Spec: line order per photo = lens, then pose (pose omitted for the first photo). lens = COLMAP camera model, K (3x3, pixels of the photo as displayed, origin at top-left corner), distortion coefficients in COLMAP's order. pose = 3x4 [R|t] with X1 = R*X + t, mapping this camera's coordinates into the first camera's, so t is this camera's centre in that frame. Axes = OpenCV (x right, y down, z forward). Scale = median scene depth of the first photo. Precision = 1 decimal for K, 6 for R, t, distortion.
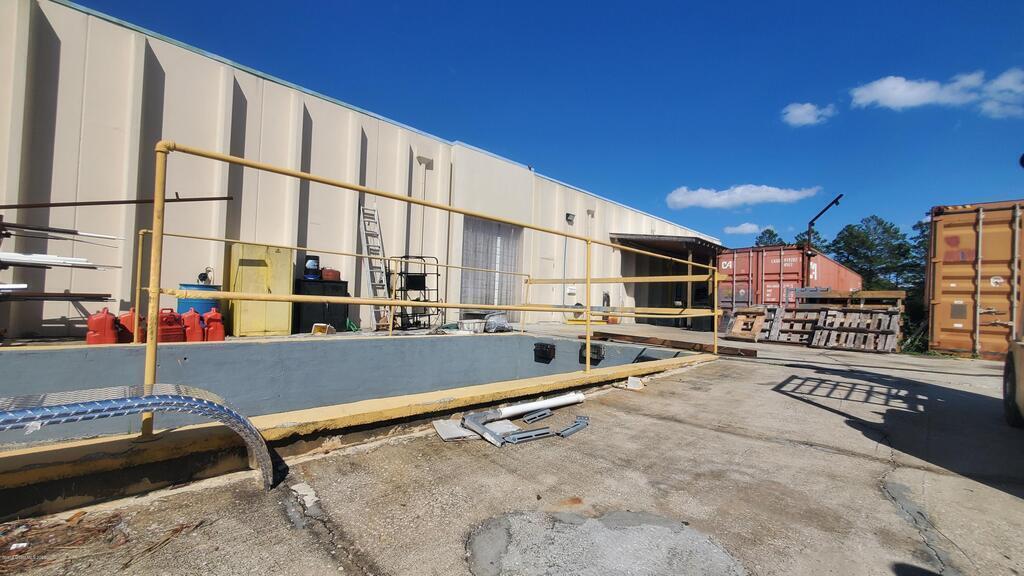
lens RADIAL K [[398.1, 0, 512.0], [0, 398.1, 294.4], [0, 0, 1]] dist [-0.008264, 0.000038]
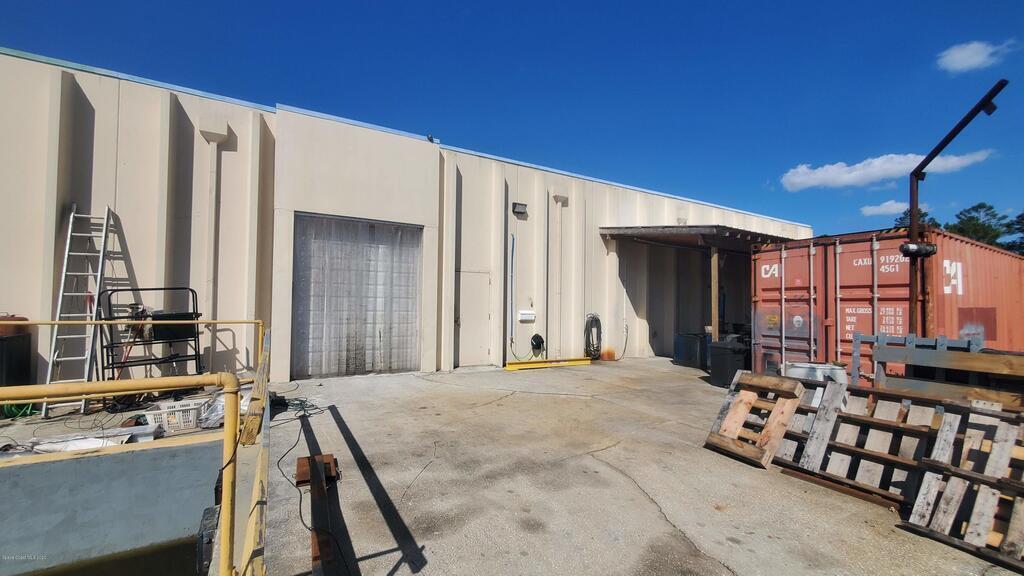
lens RADIAL K [[406.2, 0, 511.7], [0, 406.2, 292.6], [0, 0, 1]] dist [-0.000073, -0.000128]
pose [[0.975094, -0.029603, -0.219809, 0.420127], [0.027332, 0.999537, -0.013365, -0.062238], [0.220103, 0.007024, 0.975451, 0.483548]]
